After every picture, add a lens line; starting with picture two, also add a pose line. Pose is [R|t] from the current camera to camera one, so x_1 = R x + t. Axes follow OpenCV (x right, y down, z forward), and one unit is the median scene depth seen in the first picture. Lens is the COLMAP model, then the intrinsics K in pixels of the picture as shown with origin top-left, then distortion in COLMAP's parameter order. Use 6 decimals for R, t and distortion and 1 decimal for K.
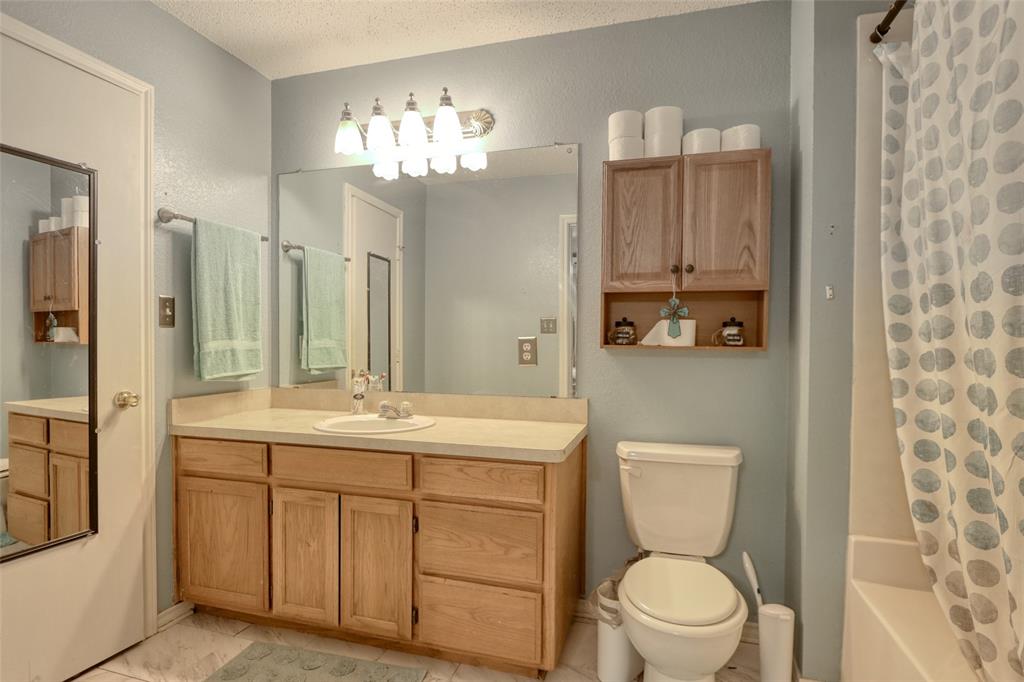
lens RADIAL K [[516.2, 0, 514.0], [0, 516.2, 342.7], [0, 0, 1]] dist [-0.014683, 0.000791]
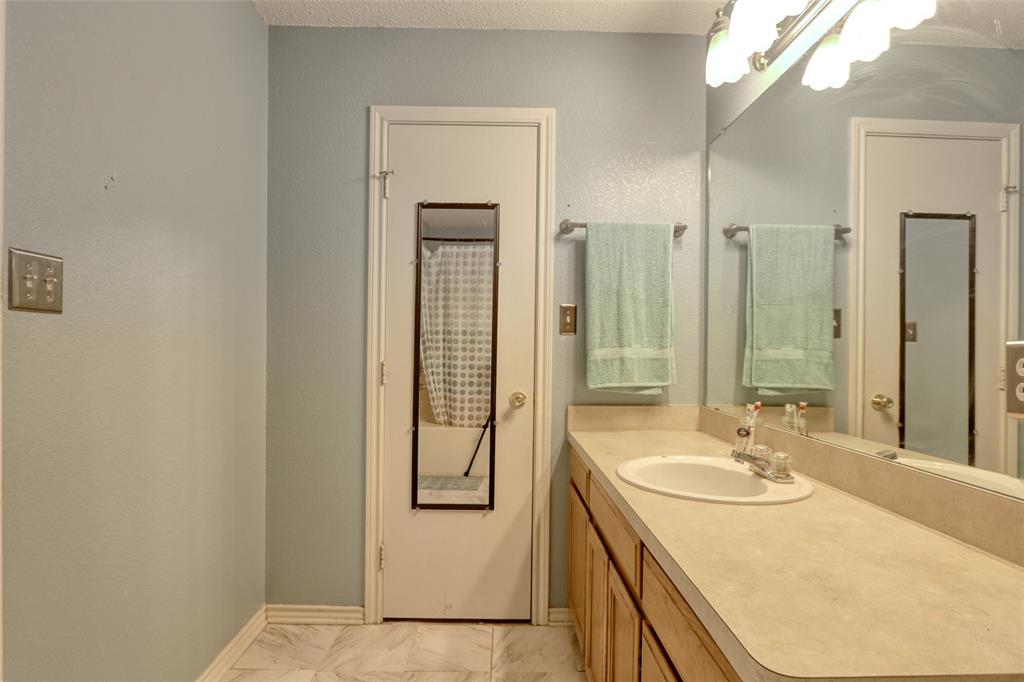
lens RADIAL K [[516.2, 0, 510.5], [0, 516.2, 345.3], [0, 0, 1]] dist [-0.014683, 0.000791]
pose [[0.301002, -0.002209, -0.953621, 0.265570], [-0.015580, 0.999852, -0.007233, 0.000802], [0.953496, 0.017035, 0.300923, 0.551179]]
